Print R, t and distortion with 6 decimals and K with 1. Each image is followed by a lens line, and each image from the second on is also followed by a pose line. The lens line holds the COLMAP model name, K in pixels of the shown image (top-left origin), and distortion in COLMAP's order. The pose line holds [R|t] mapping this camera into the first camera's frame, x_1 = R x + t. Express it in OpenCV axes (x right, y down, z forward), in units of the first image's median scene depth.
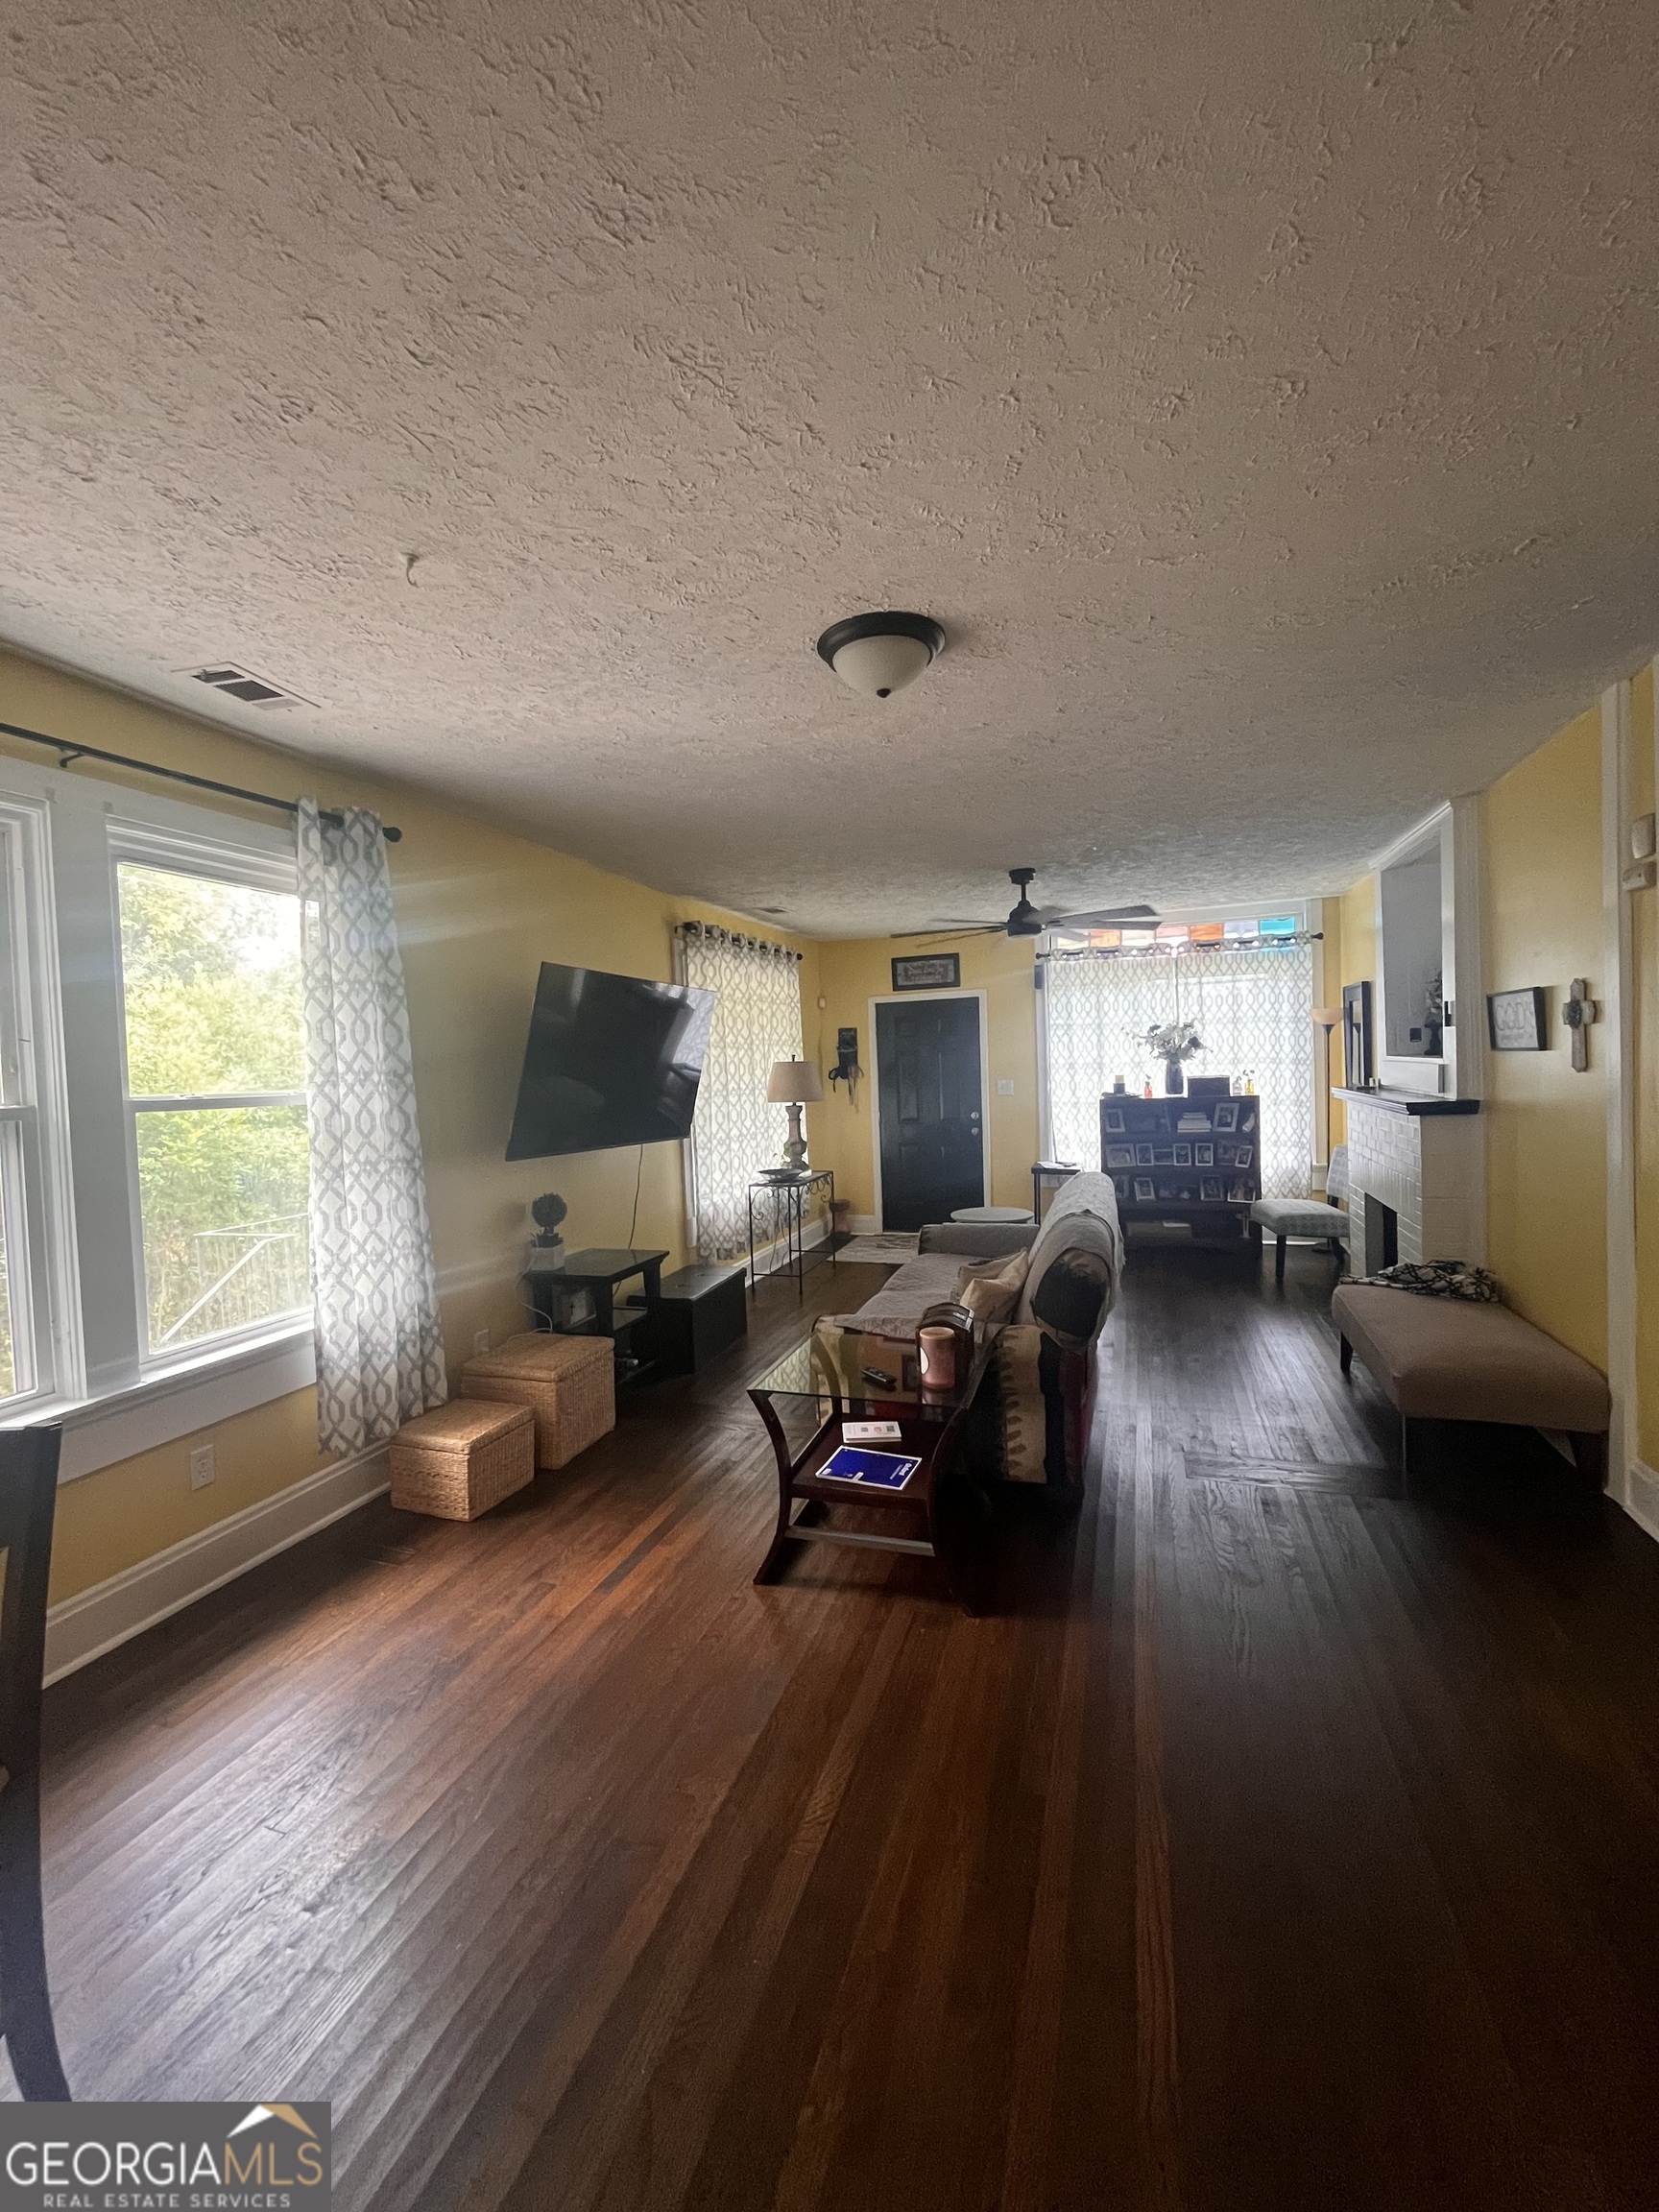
lens RADIAL K [[900.7, 0, 829.5], [0, 900.7, 1106.0], [0, 0, 1]] dist [-0.002814, -0.000508]
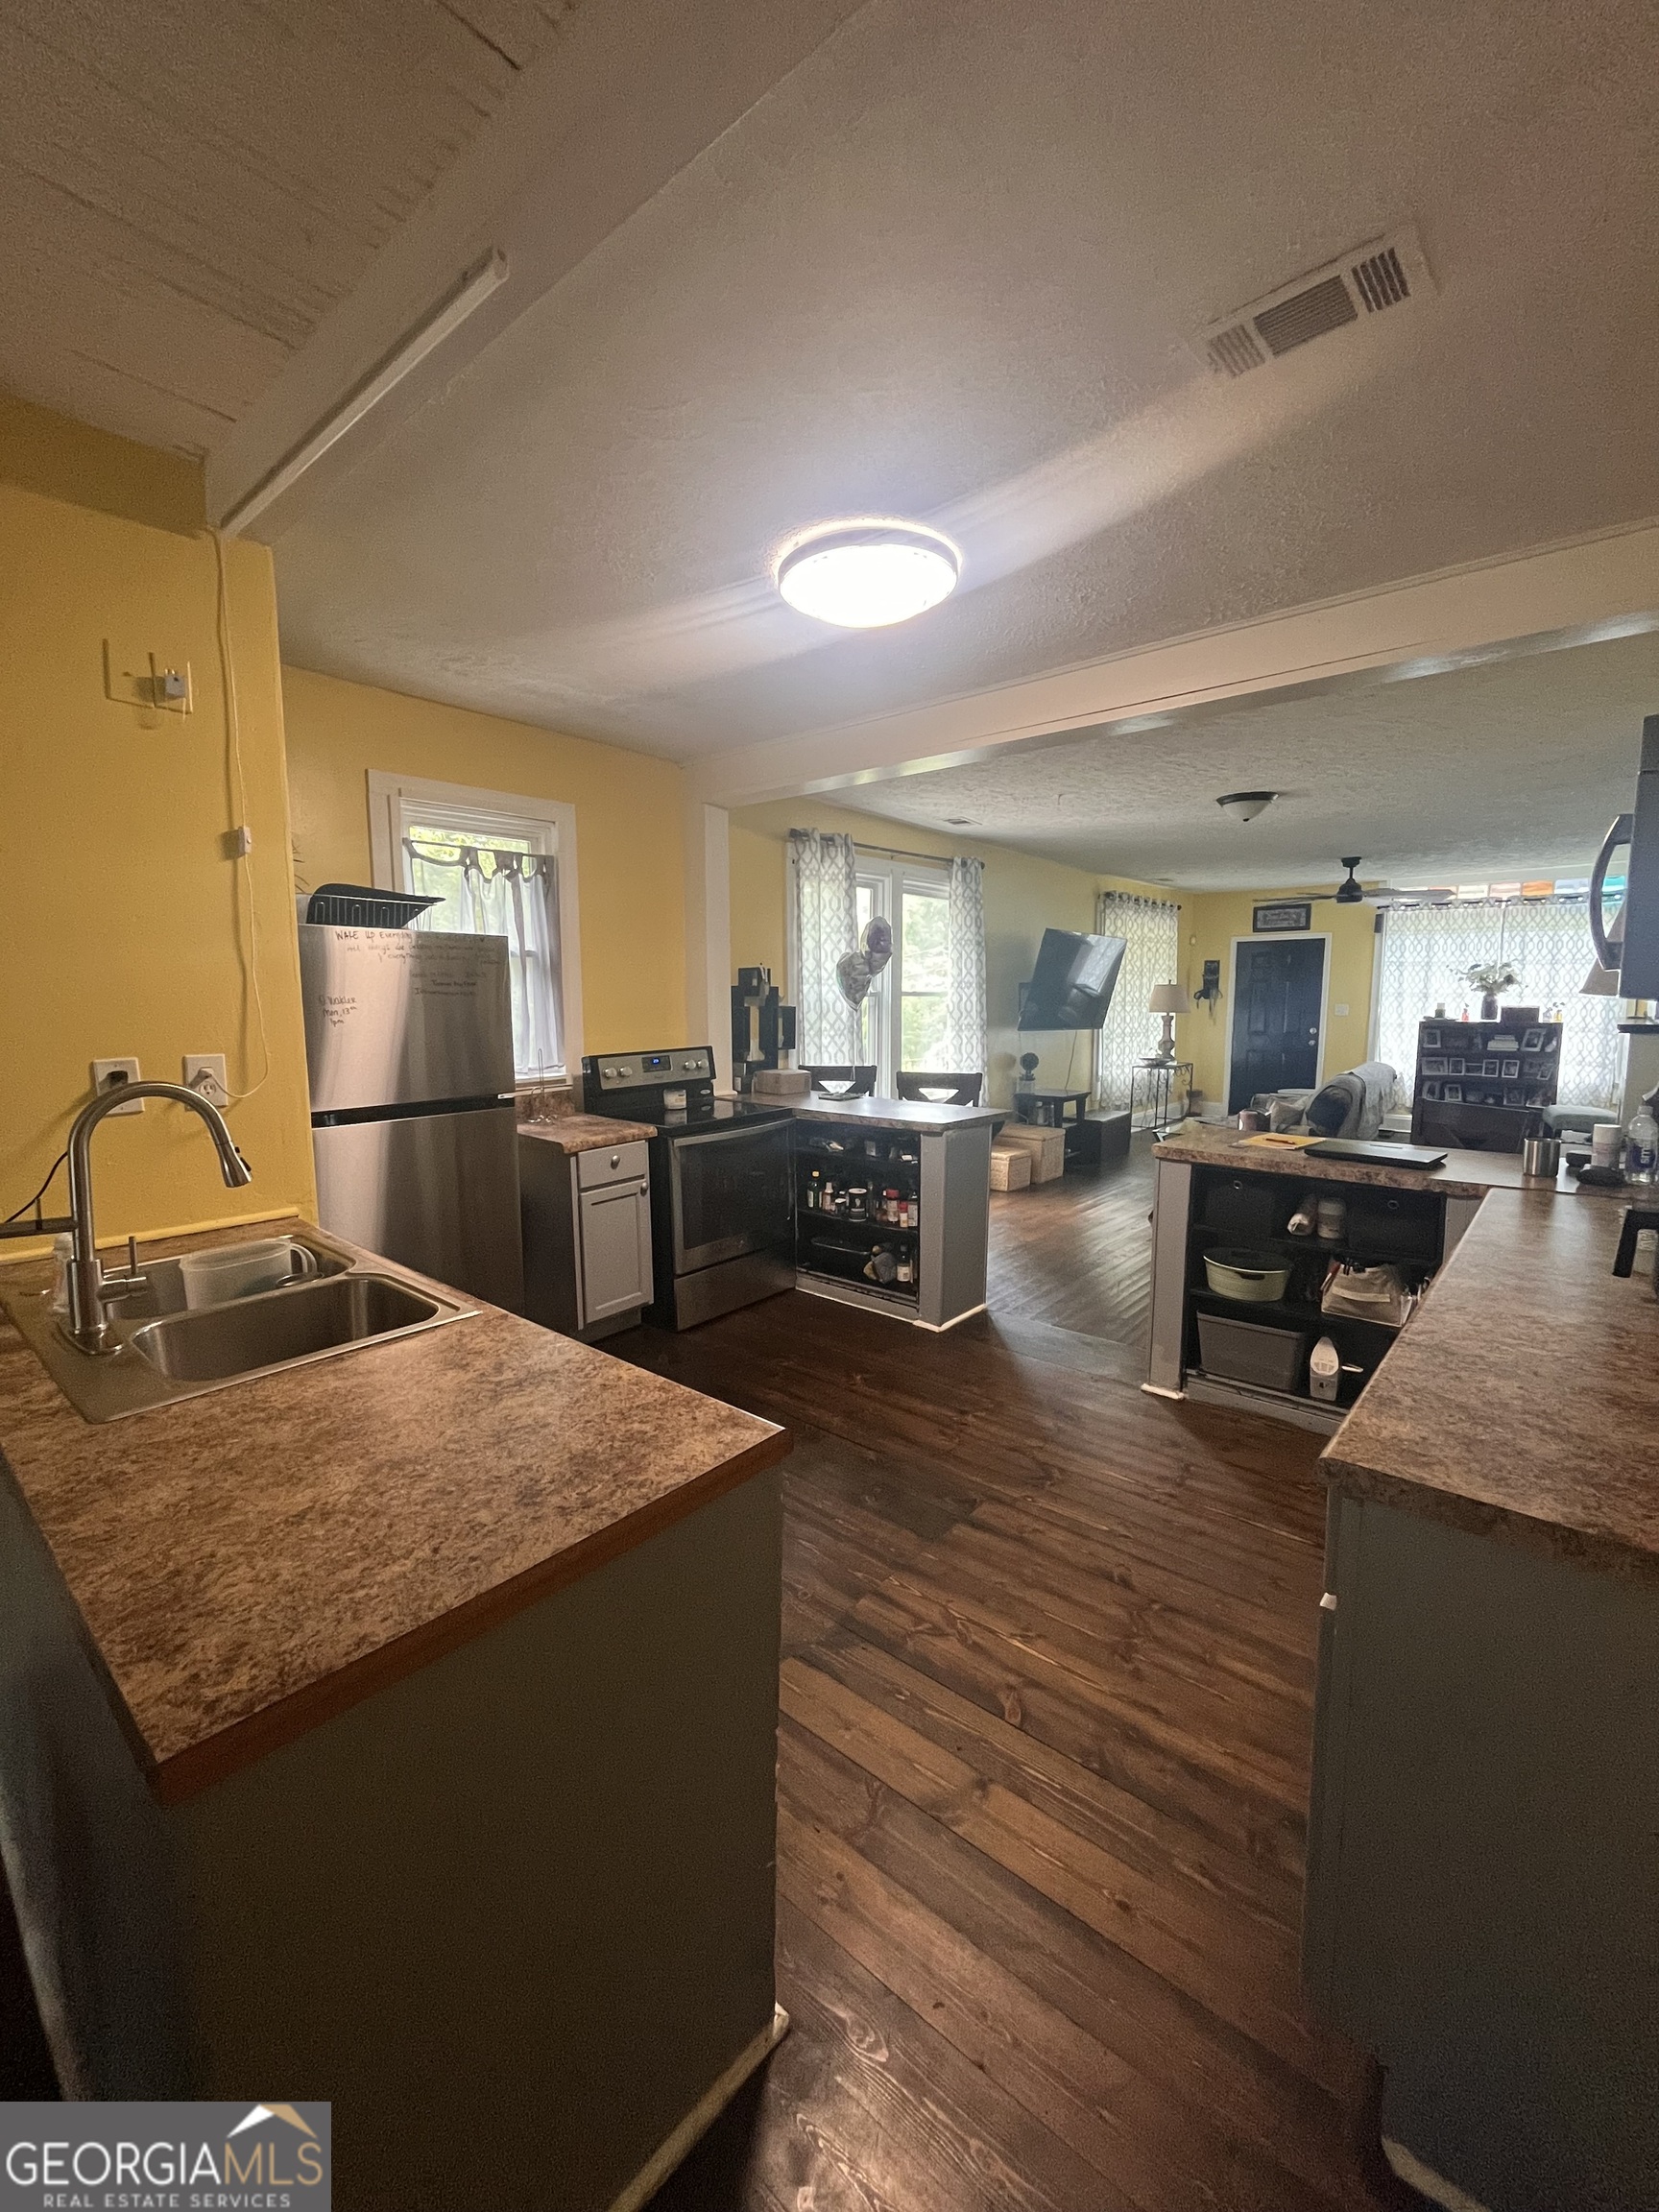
lens RADIAL K [[900.7, 0, 829.5], [0, 900.7, 1106.0], [0, 0, 1]] dist [-0.002814, -0.000508]
pose [[0.930683, 0.078464, -0.357313, -0.016997], [-0.046672, 0.994213, 0.096760, 0.028668], [0.362837, -0.073376, 0.928959, -0.522871]]
